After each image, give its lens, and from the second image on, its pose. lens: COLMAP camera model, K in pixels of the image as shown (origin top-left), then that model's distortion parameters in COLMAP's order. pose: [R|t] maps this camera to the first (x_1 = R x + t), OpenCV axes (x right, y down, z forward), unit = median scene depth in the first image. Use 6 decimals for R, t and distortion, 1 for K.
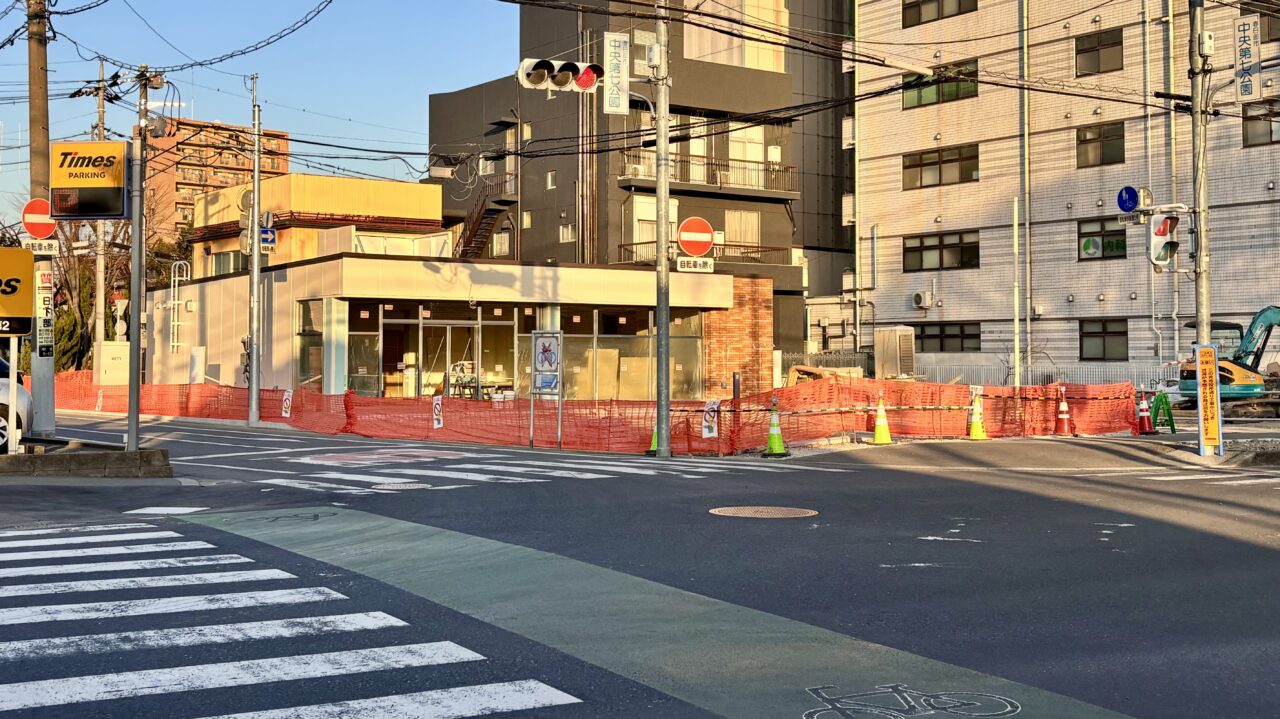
lens RADIAL K [[1477.3, 0, 652.6], [0, 1477.3, 287.1], [0, 0, 1]] dist [0.142300, 0.000000]
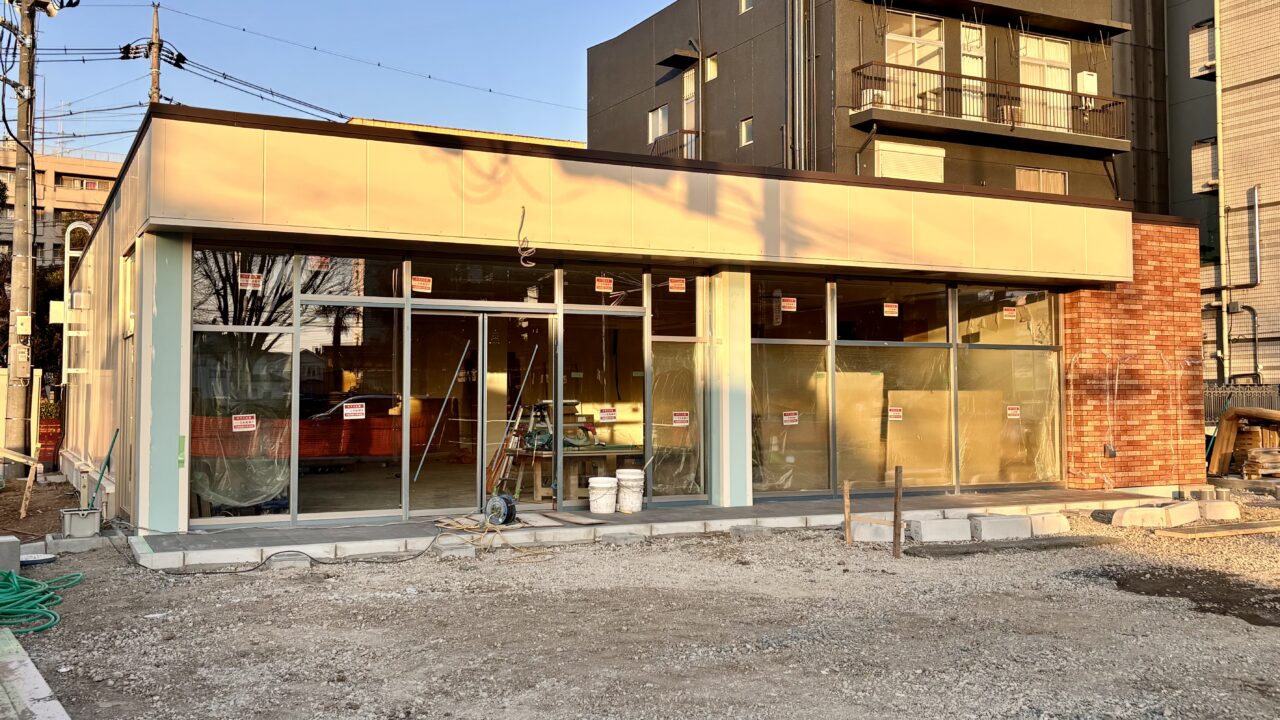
lens RADIAL K [[1232.4, 0, 639.7], [0, 1232.4, 326.4], [0, 0, 1]] dist [0.022845, 0.000000]
pose [[0.985715, -0.013203, -0.167902, -0.026084], [0.011449, 0.999869, -0.011410, 0.024947], [0.168031, 0.009325, 0.985738, 0.488773]]
